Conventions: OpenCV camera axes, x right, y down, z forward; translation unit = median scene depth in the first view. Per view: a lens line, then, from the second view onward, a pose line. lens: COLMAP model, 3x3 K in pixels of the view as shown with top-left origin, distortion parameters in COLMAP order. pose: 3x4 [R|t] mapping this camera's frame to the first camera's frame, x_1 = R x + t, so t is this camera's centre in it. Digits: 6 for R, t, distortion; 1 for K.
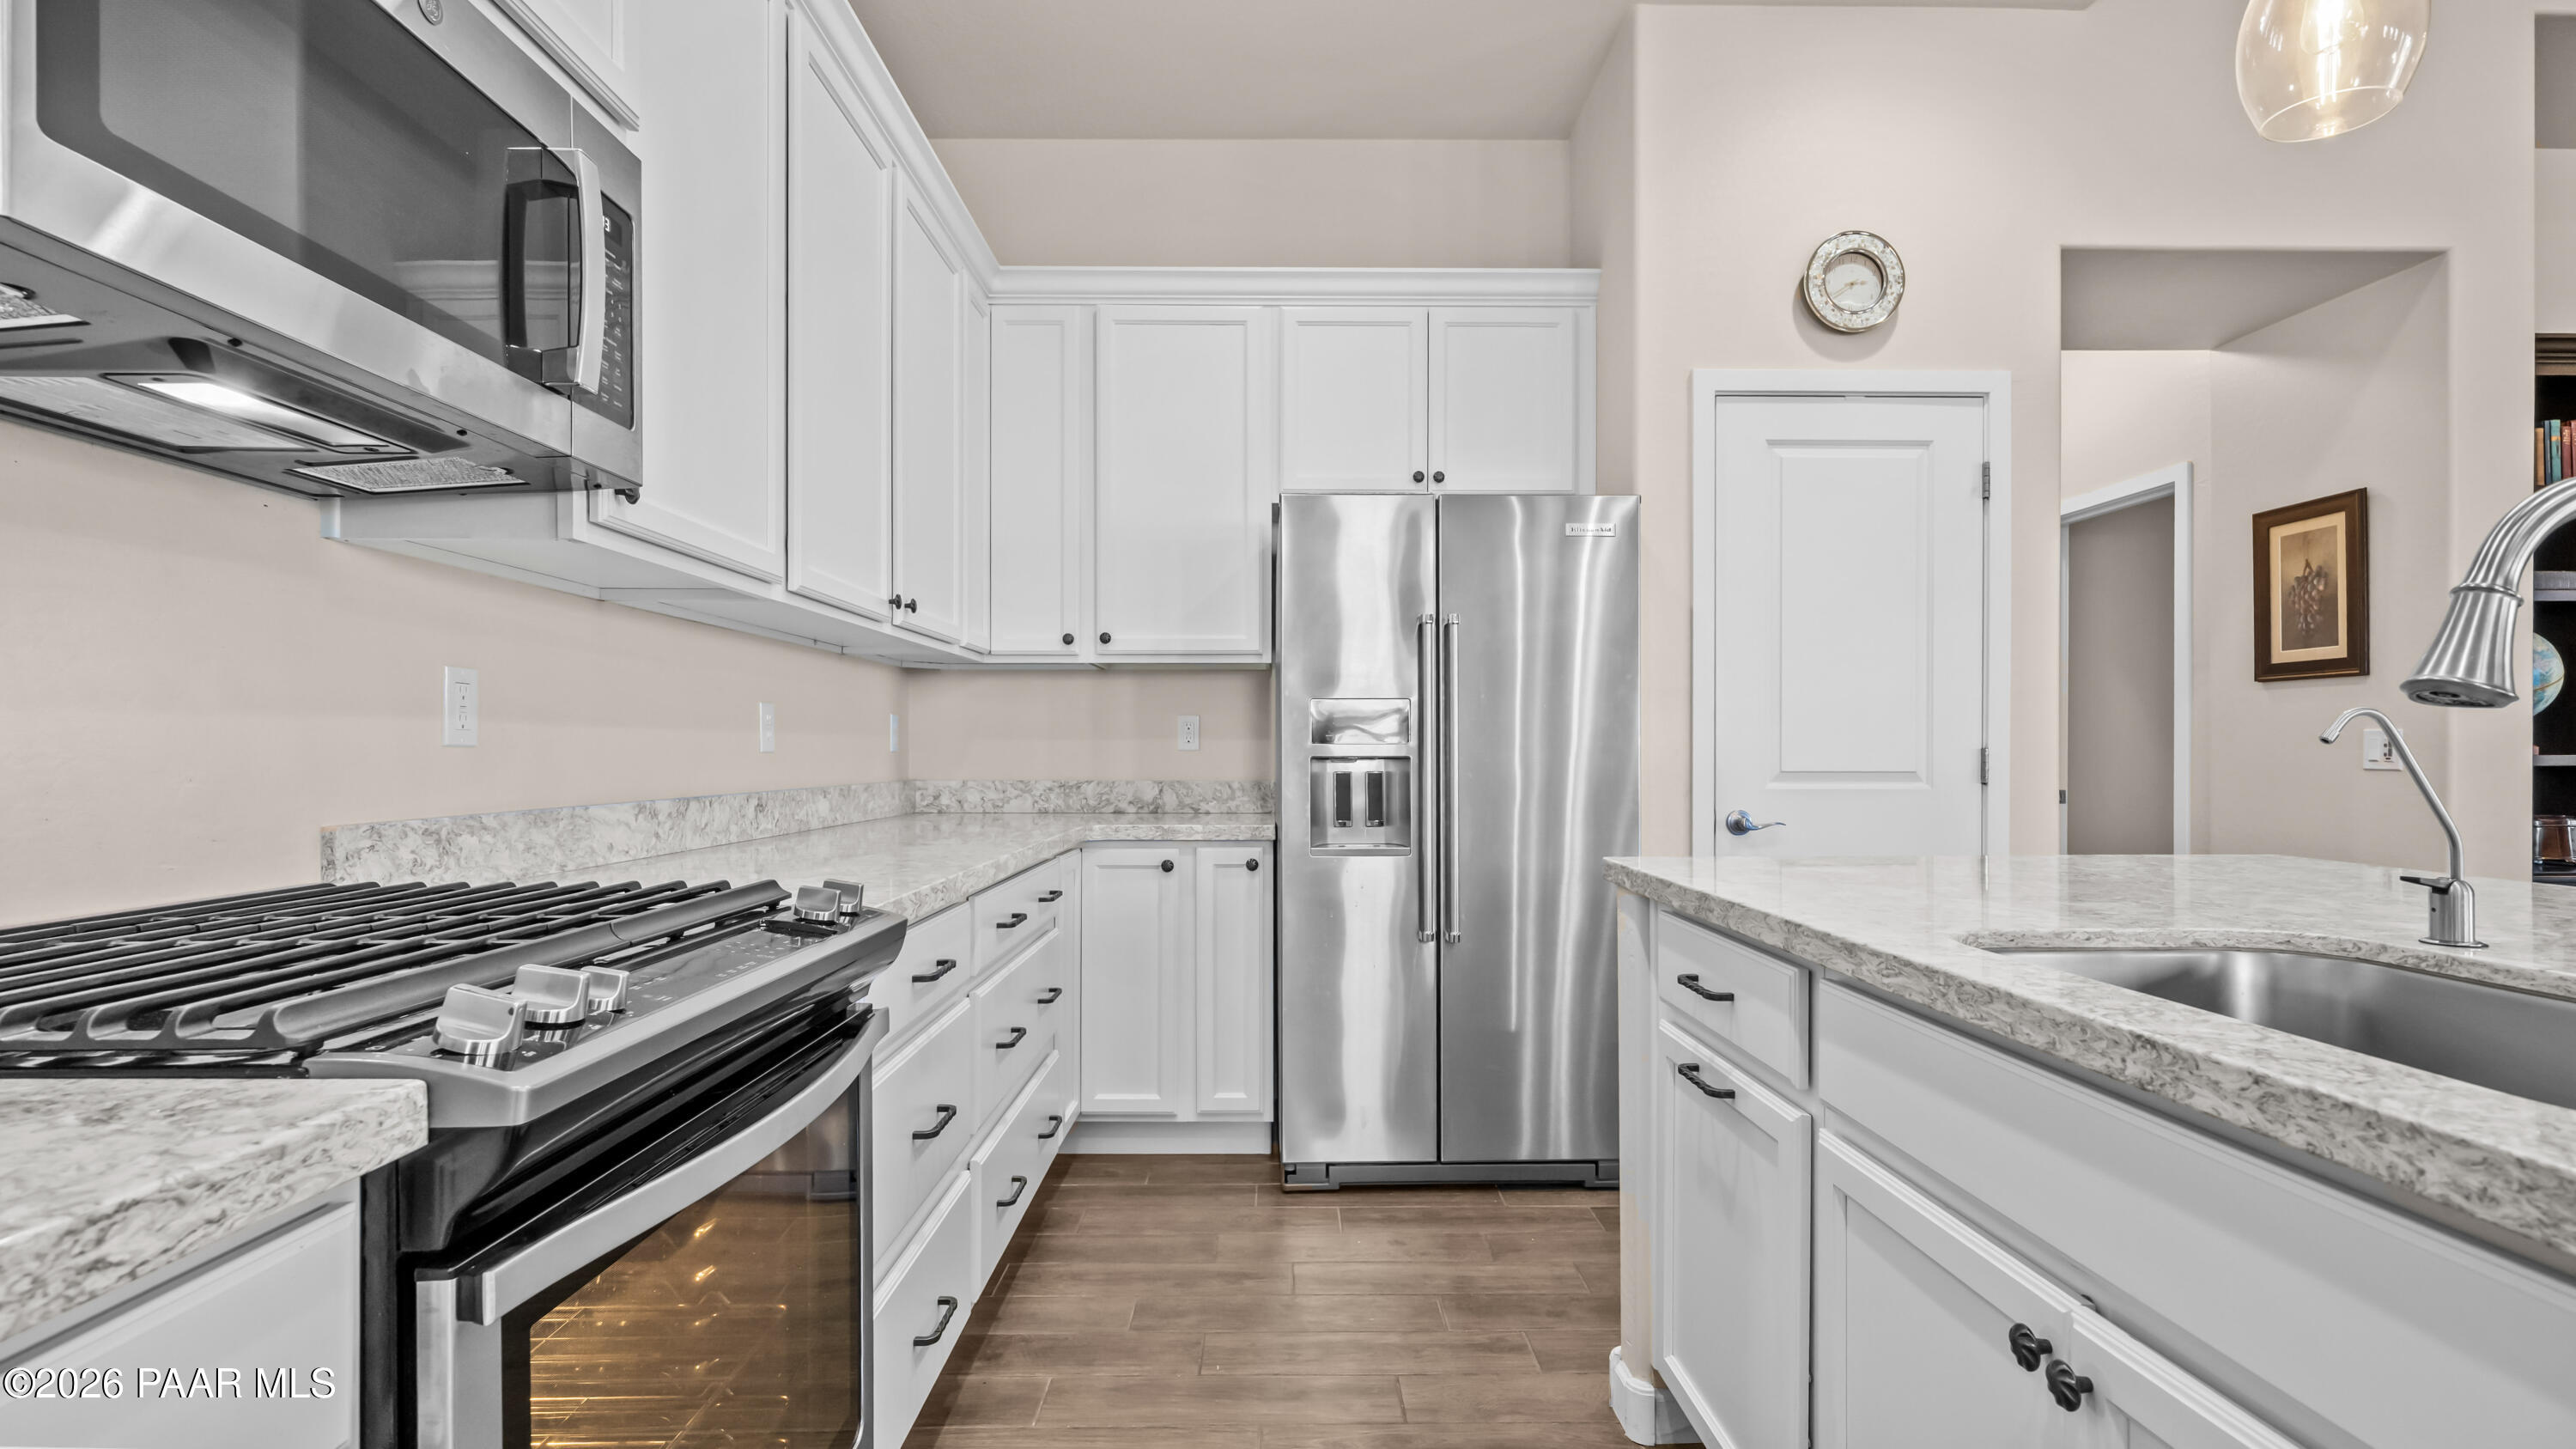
lens RADIAL K [[1206.7, 0, 1288.9], [0, 1206.7, 750.6], [0, 0, 1]] dist [0.000167, -0.000707]
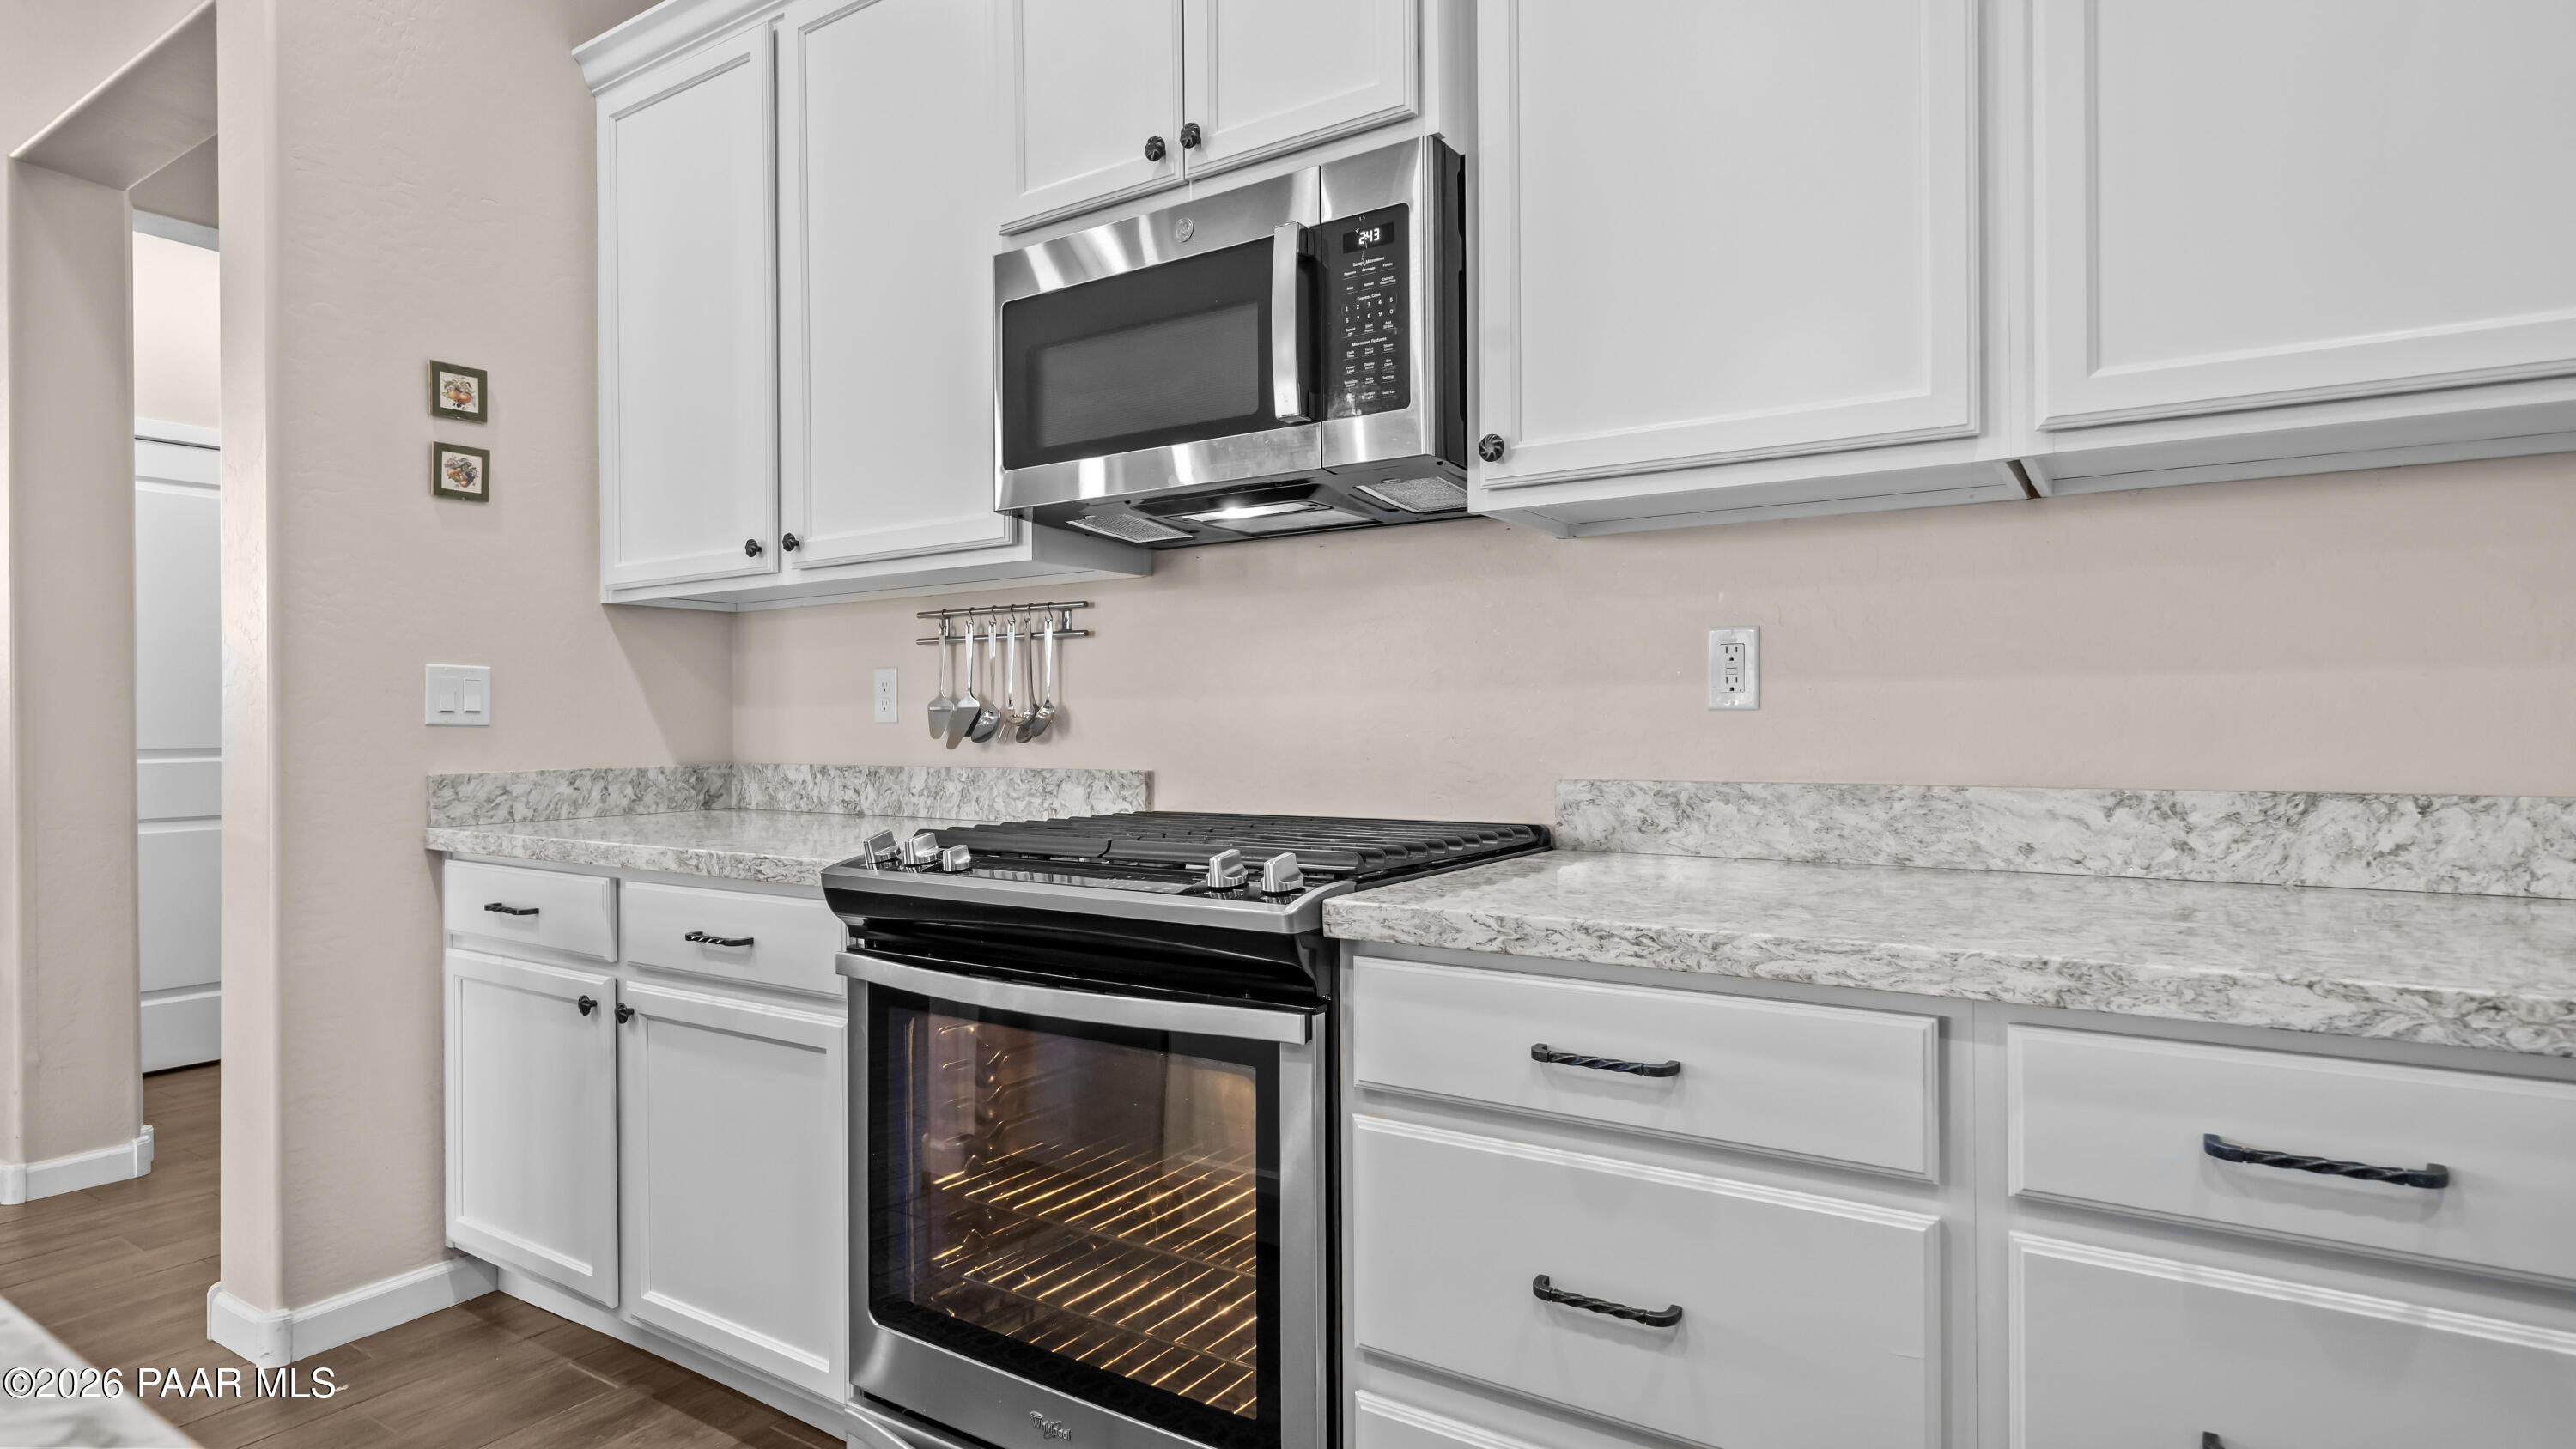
lens RADIAL K [[1335.2, 0, 1288.0], [0, 1335.2, 724.5], [0, 0, 1]] dist [0.001827, 0.000844]
pose [[-0.562846, 0.004273, -0.826551, 0.219377], [0.008683, 0.999962, -0.000744, 0.002858], [0.826516, -0.007596, -0.562862, 0.722908]]
